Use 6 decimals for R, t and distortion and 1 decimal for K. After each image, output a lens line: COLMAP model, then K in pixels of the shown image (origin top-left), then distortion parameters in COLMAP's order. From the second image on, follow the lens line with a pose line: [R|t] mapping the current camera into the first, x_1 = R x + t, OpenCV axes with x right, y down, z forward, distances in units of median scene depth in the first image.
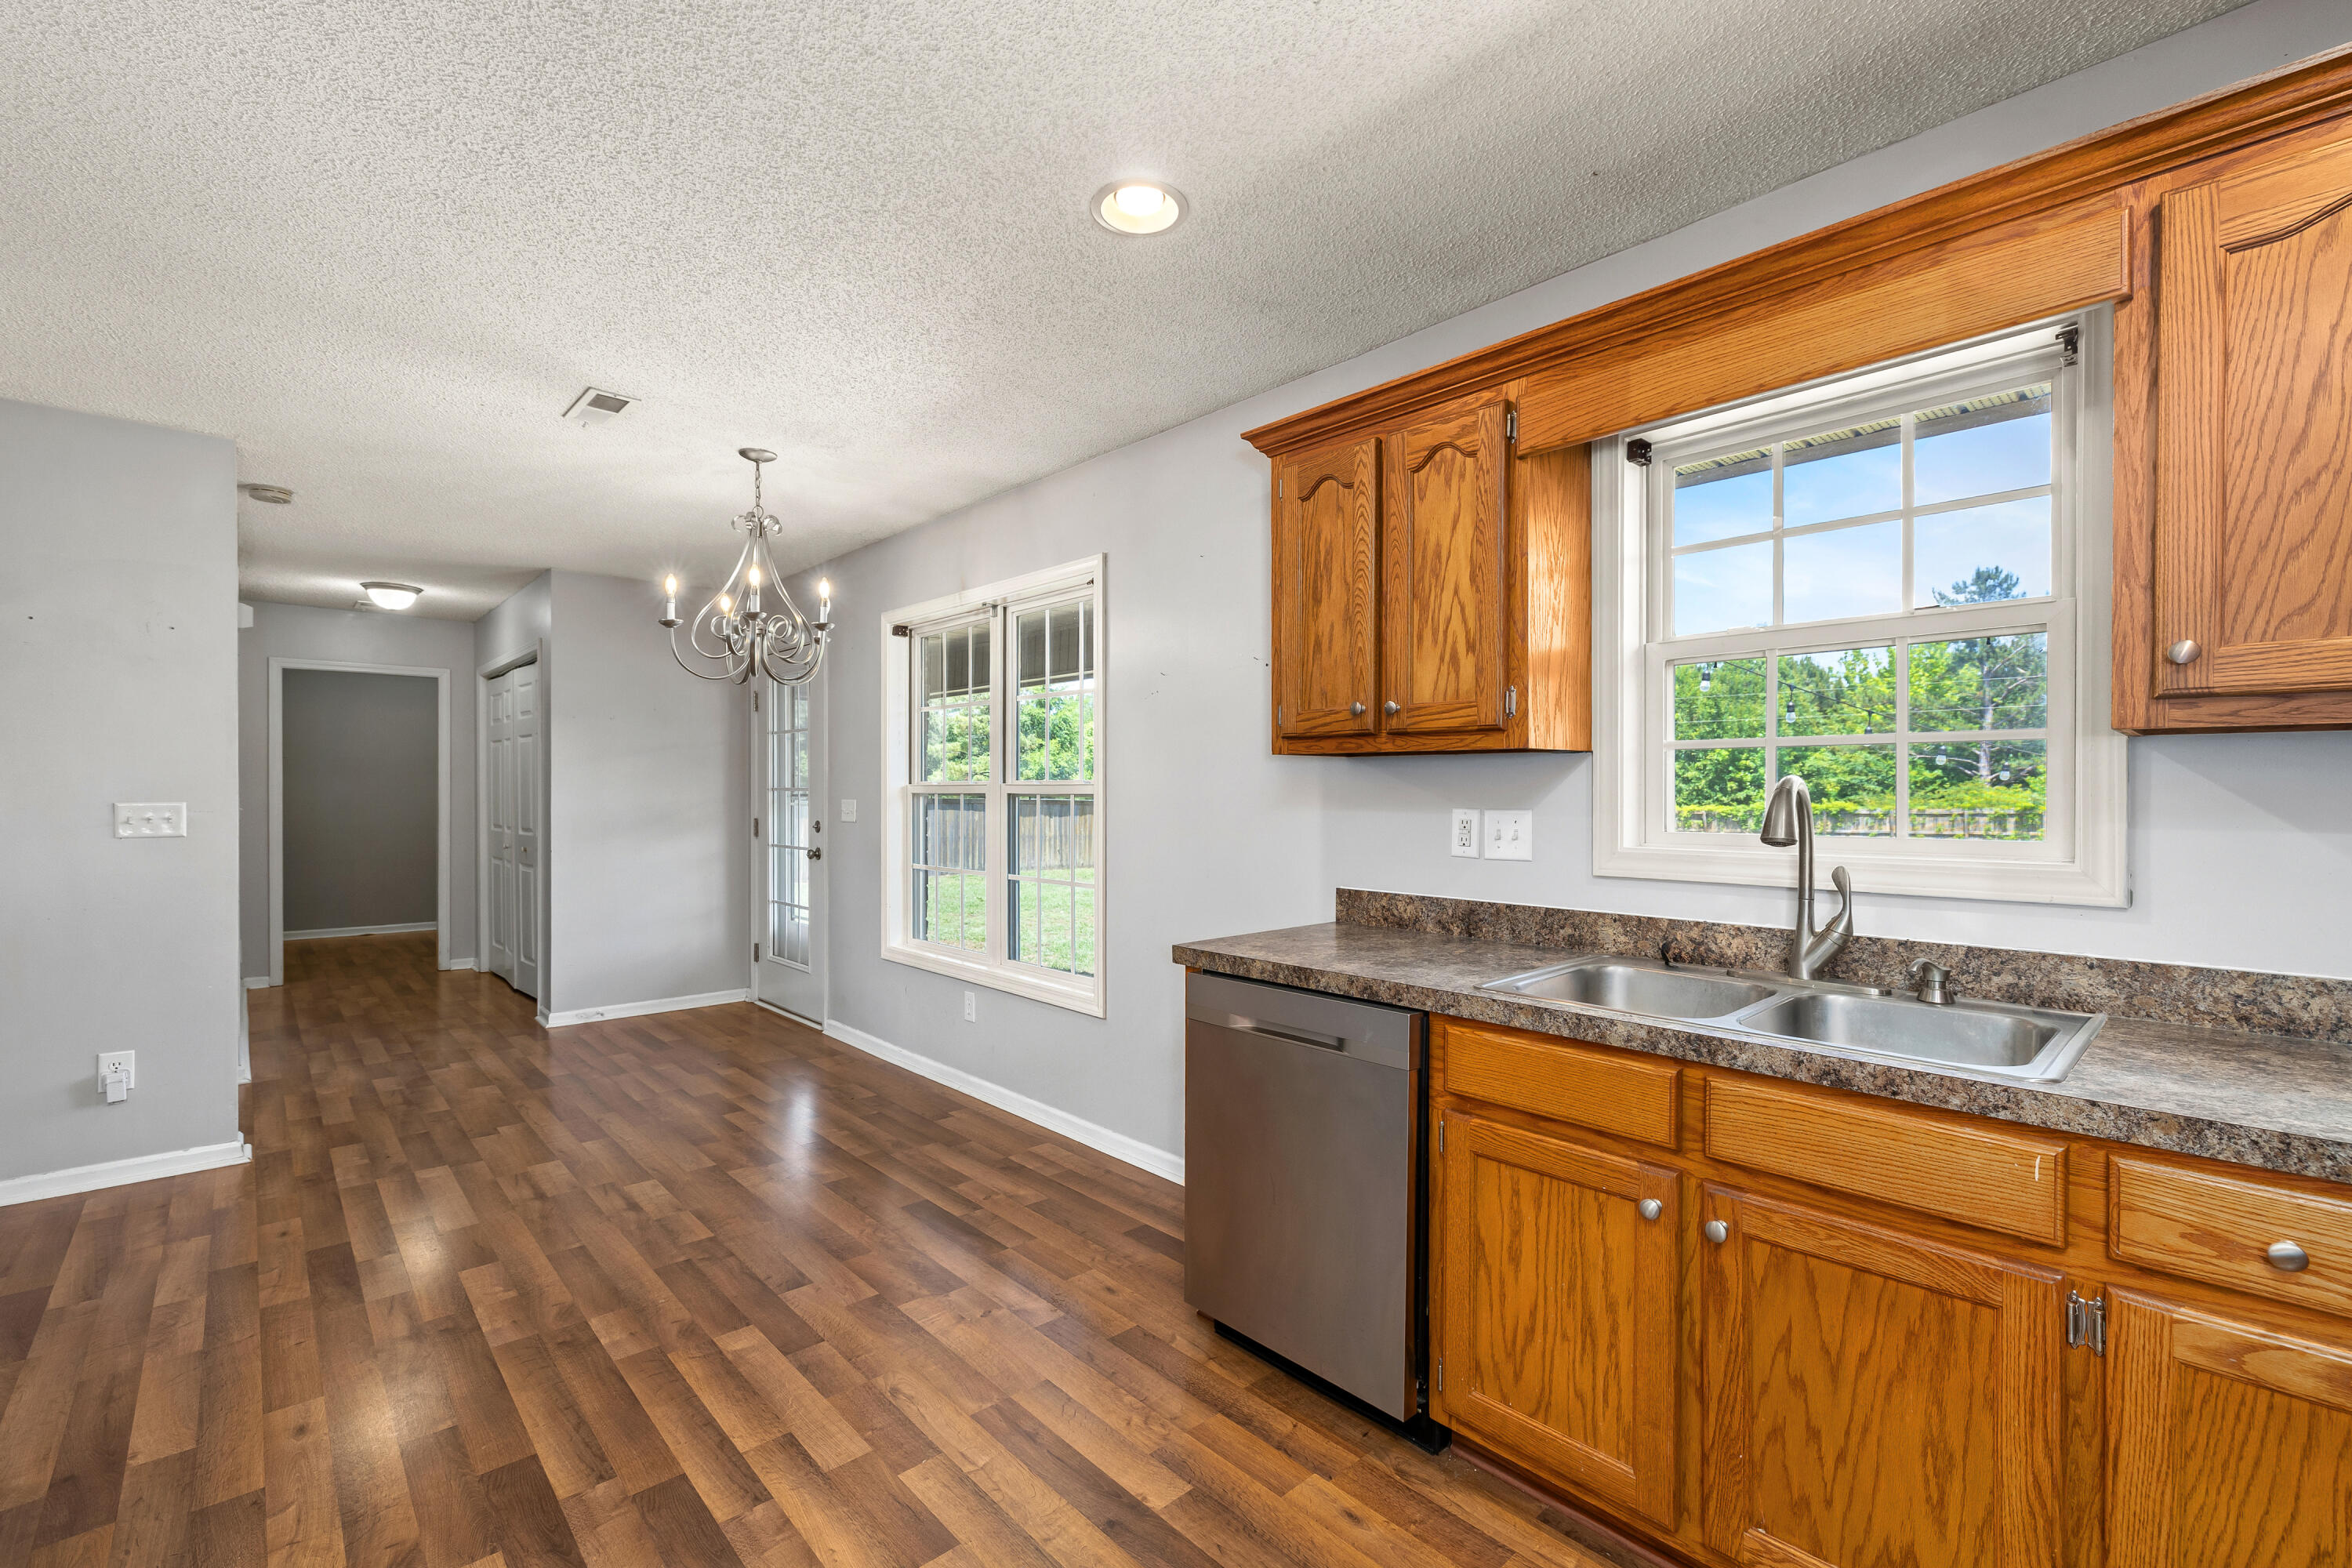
lens RADIAL K [[976.6, 0, 1176.0], [0, 976.6, 784.0], [0, 0, 1]] dist [-0.000576, 0.000043]
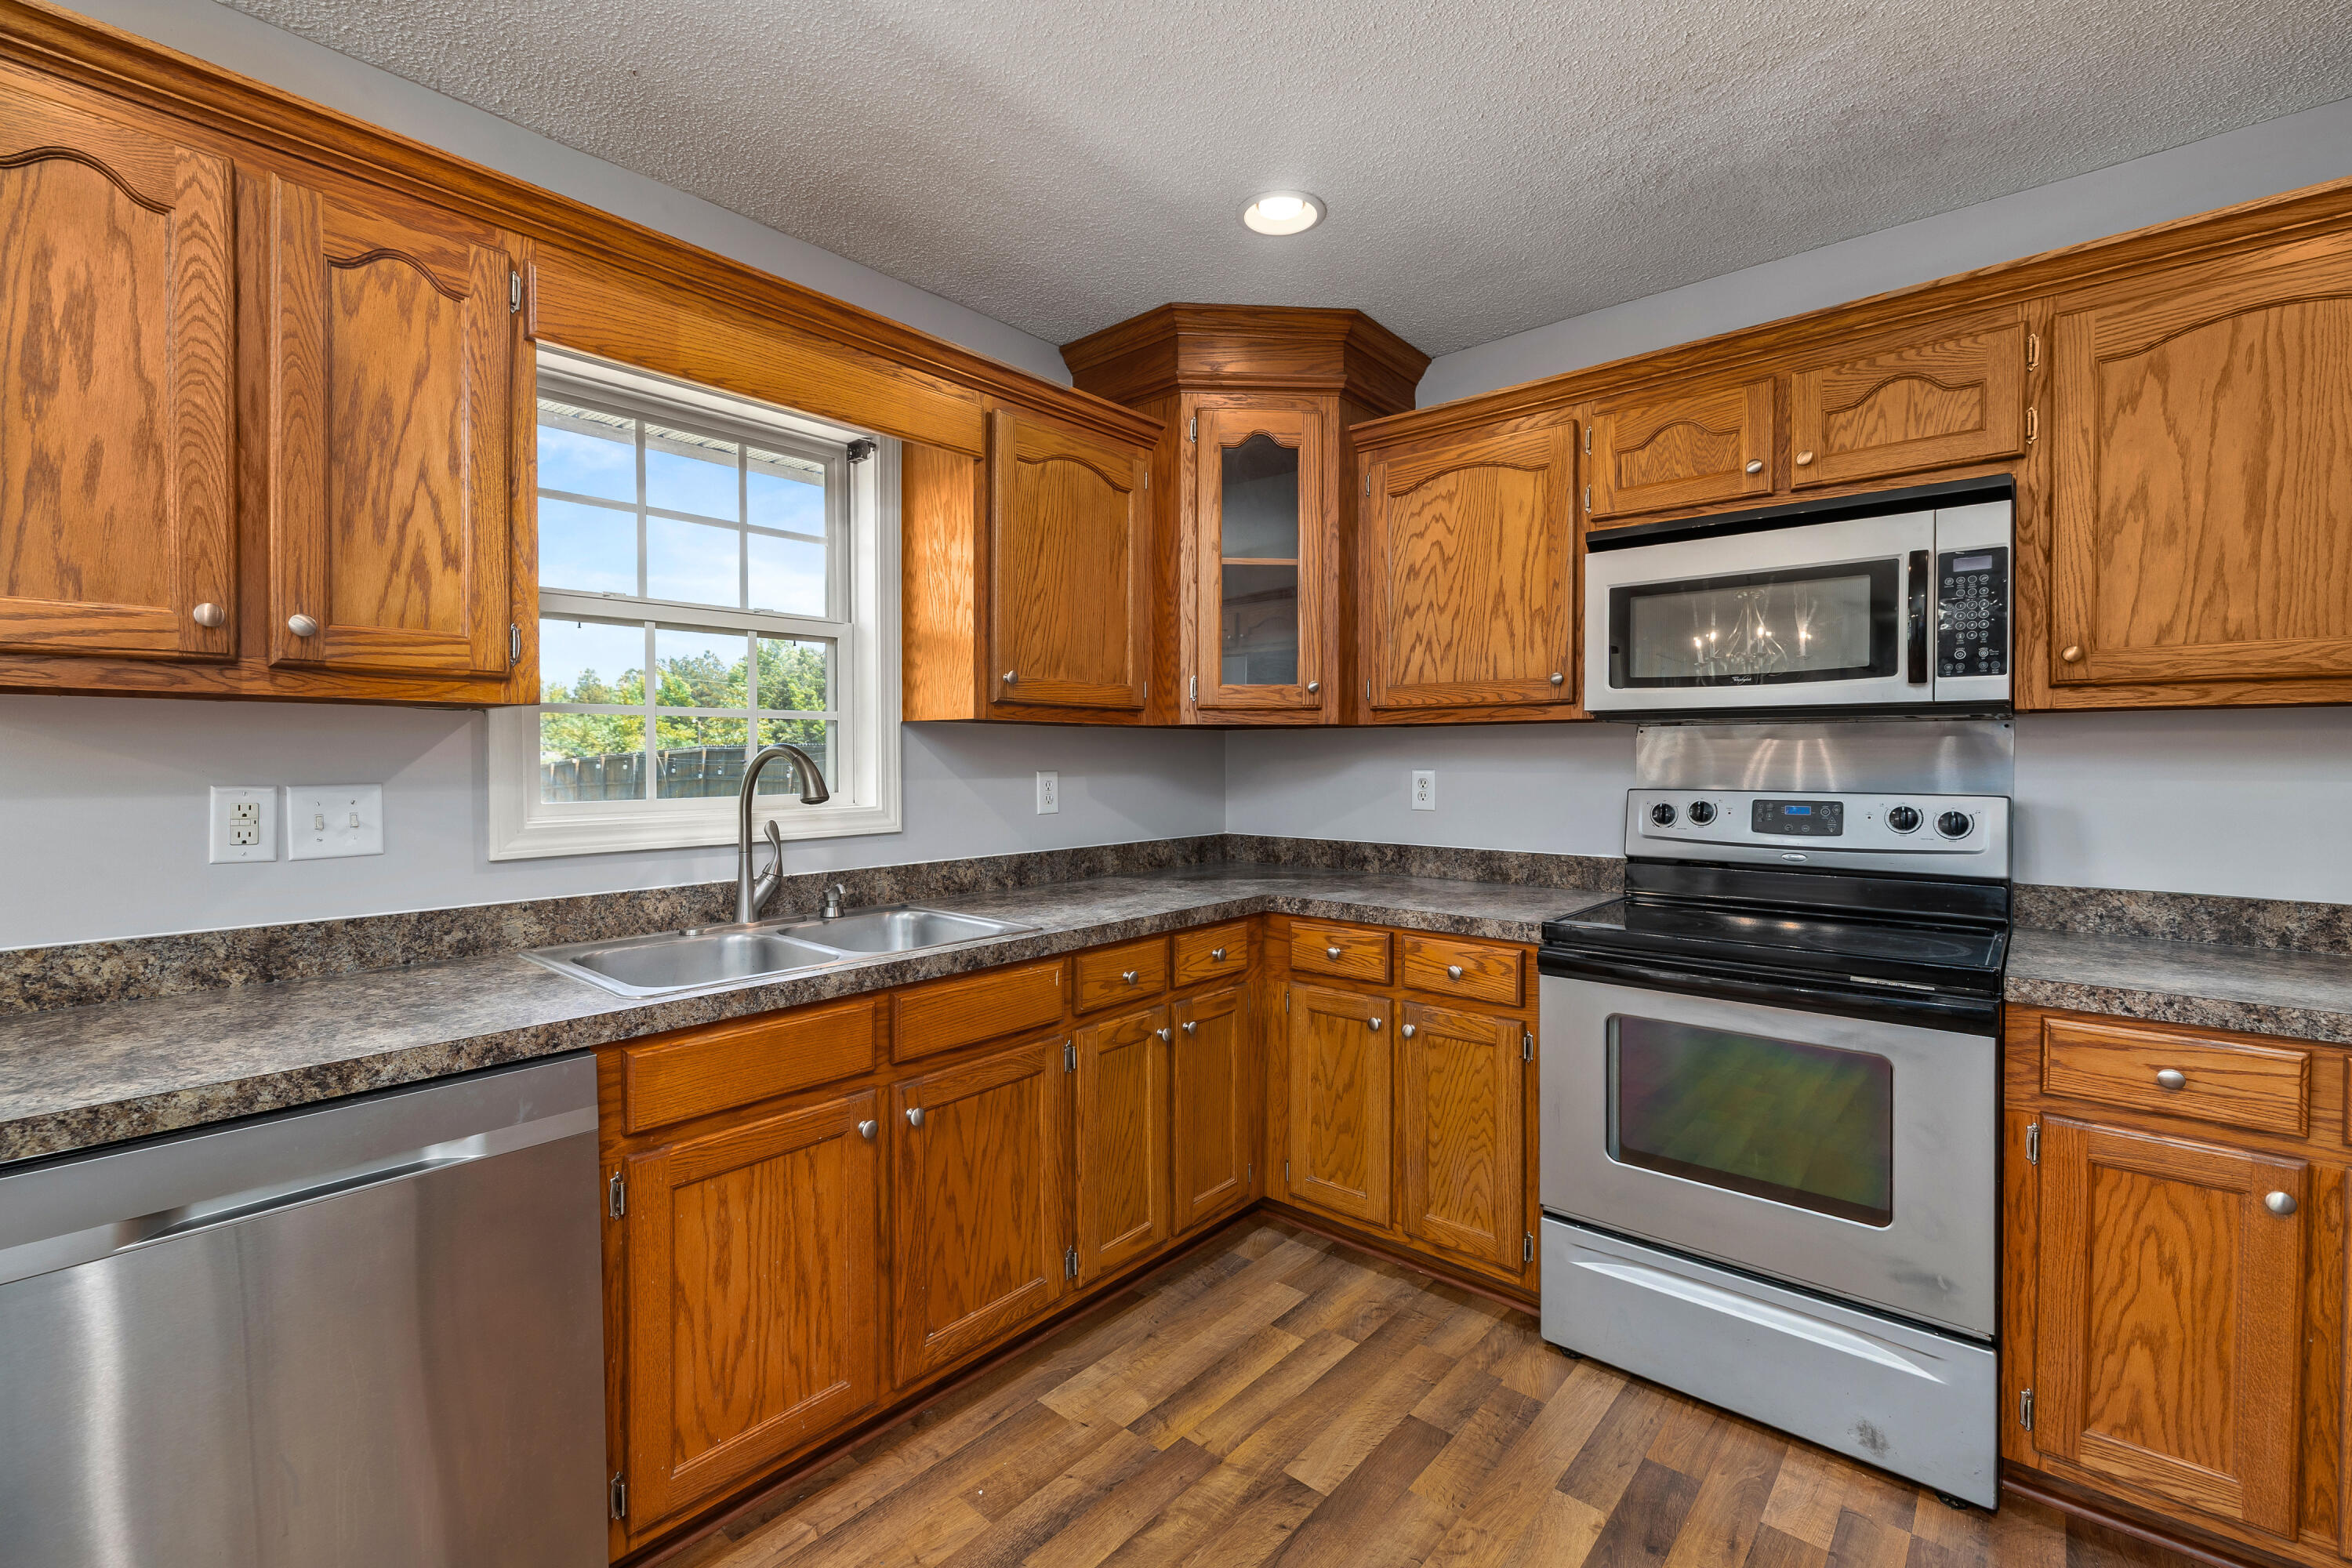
lens RADIAL K [[985.4, 0, 1198.2], [0, 985.4, 759.2], [0, 0, 1]] dist [-0.000771, -0.000045]
pose [[-0.079583, -0.005642, 0.996812, -0.480818], [-0.003477, 0.999979, 0.005382, 0.002044], [-0.996822, -0.003038, -0.079601, 0.514281]]
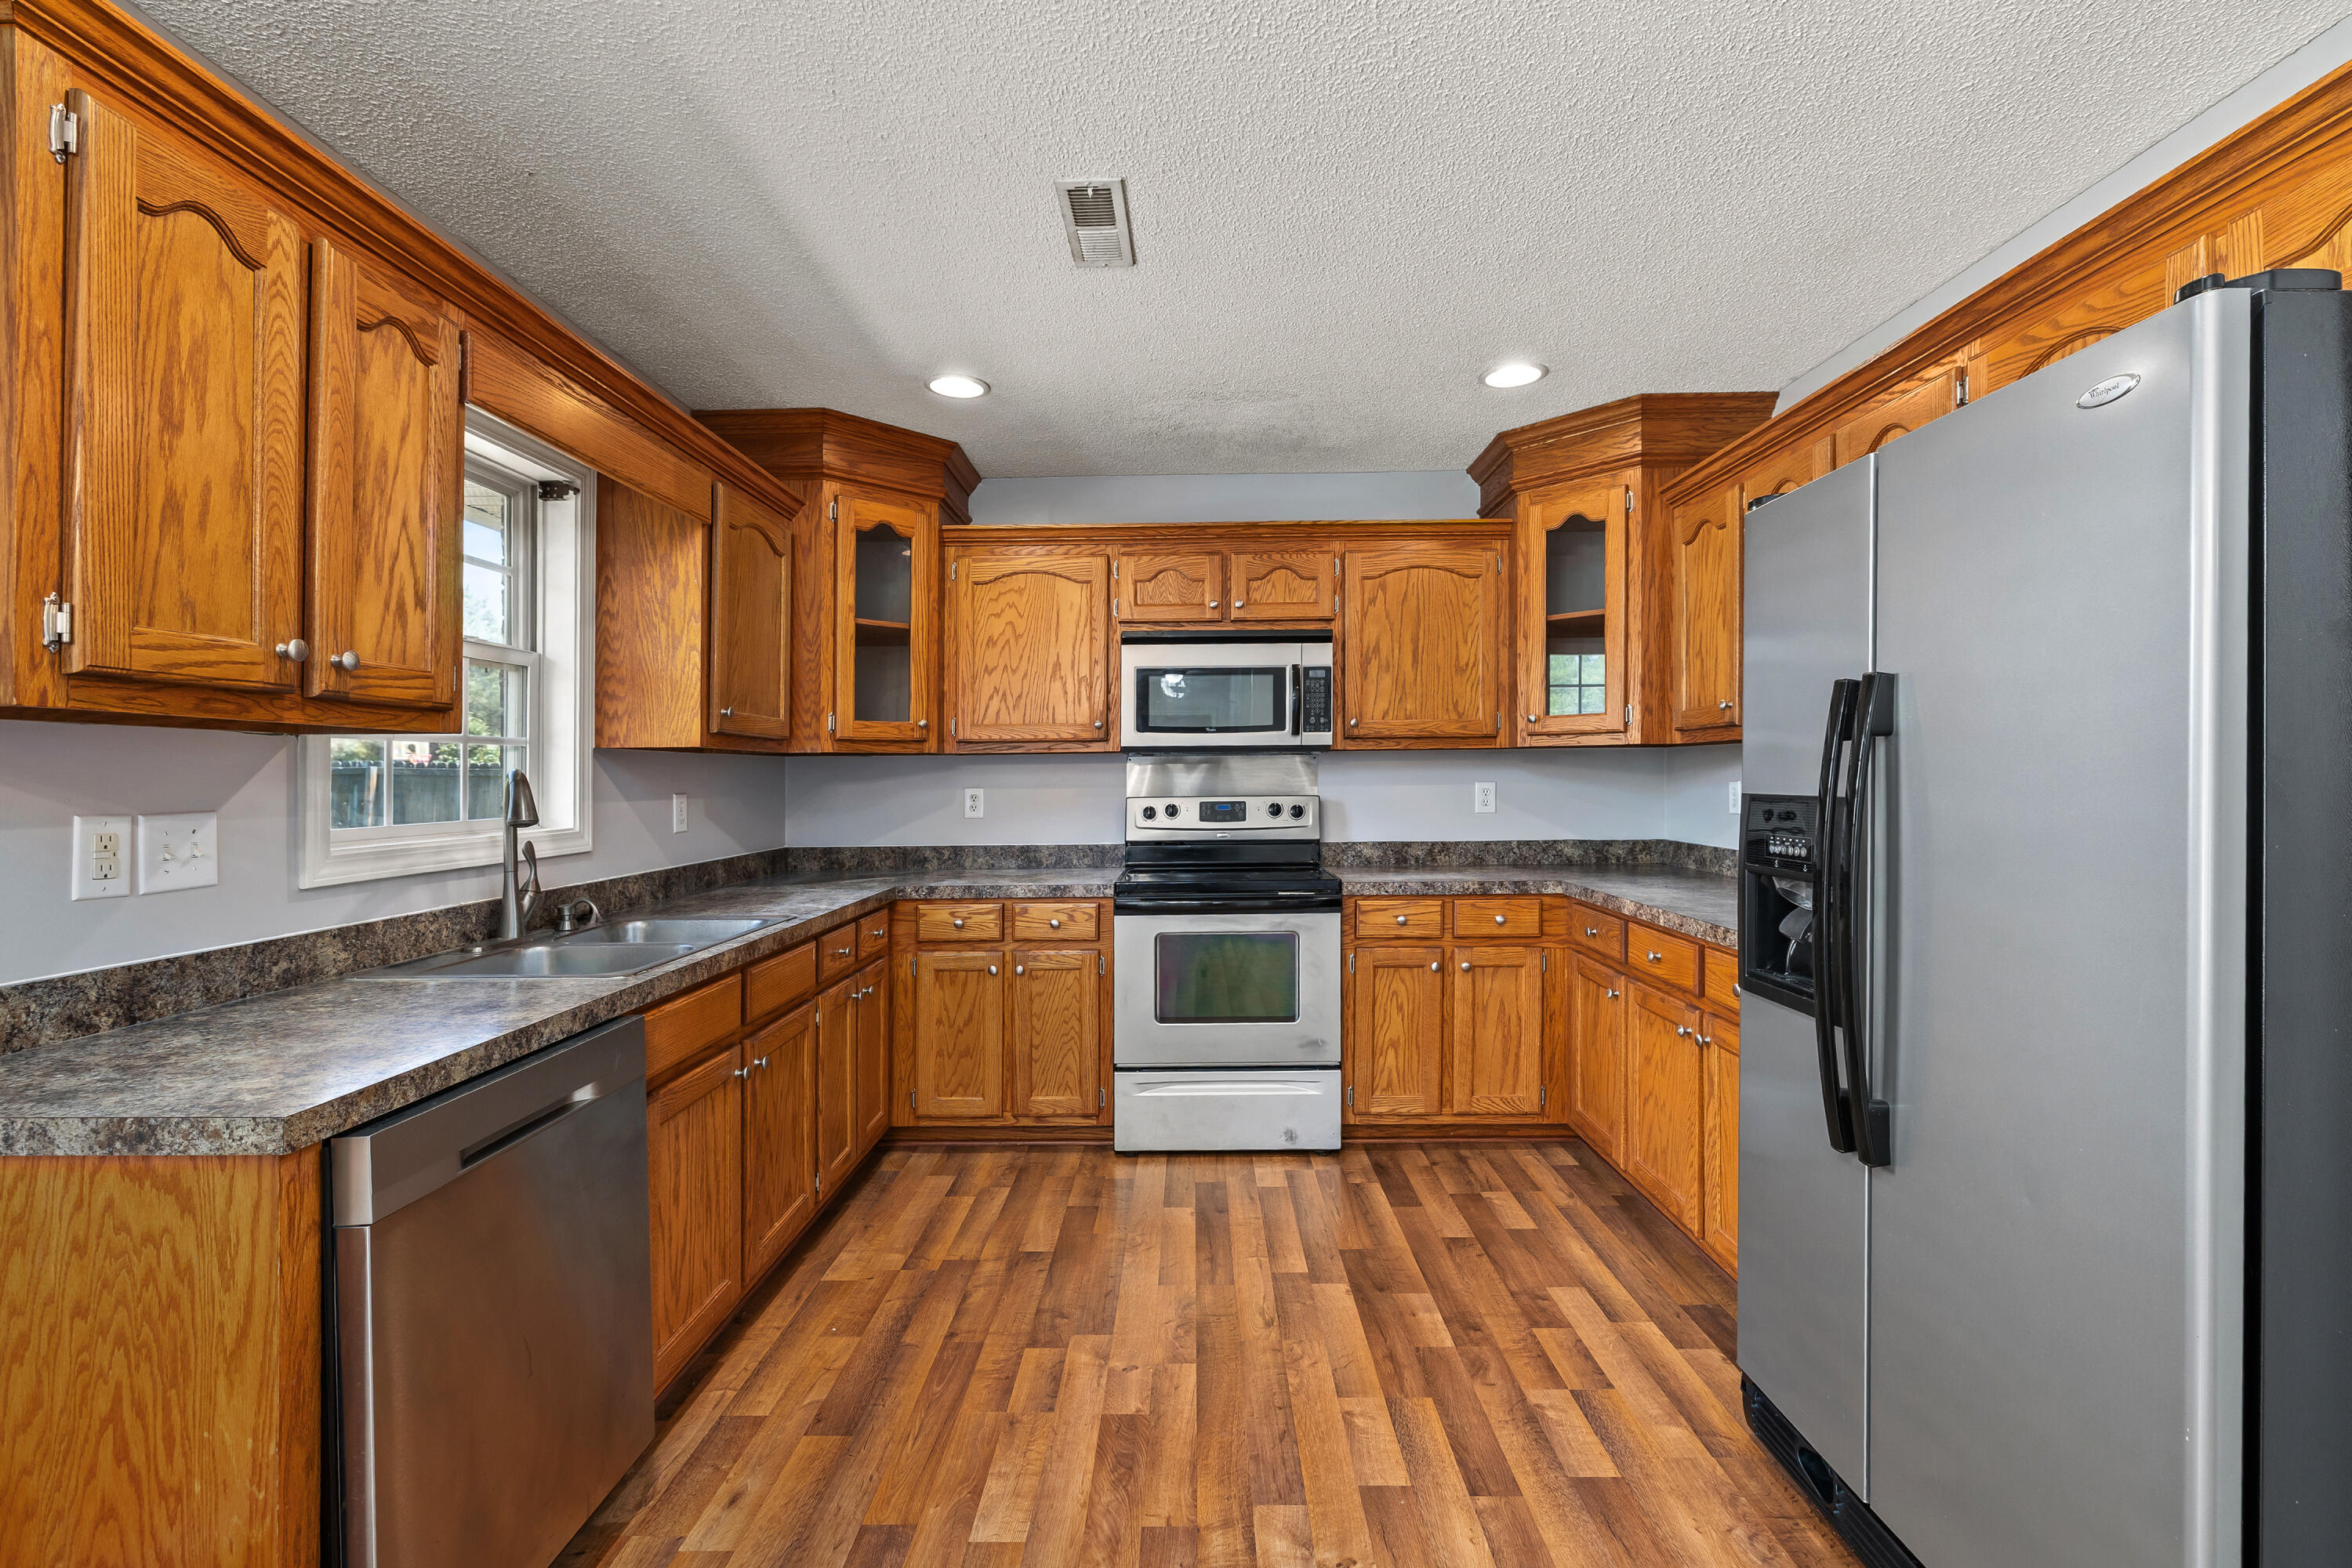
lens RADIAL K [[1006.3, 0, 1176.0], [0, 1006.3, 784.0], [0, 0, 1]] dist [-0.000432, 0.000090]
pose [[-0.703056, -0.001013, 0.711134, -0.722550], [0.005347, 0.999963, 0.006712, 0.006105], [-0.711114, 0.008521, -0.703025, 1.161086]]
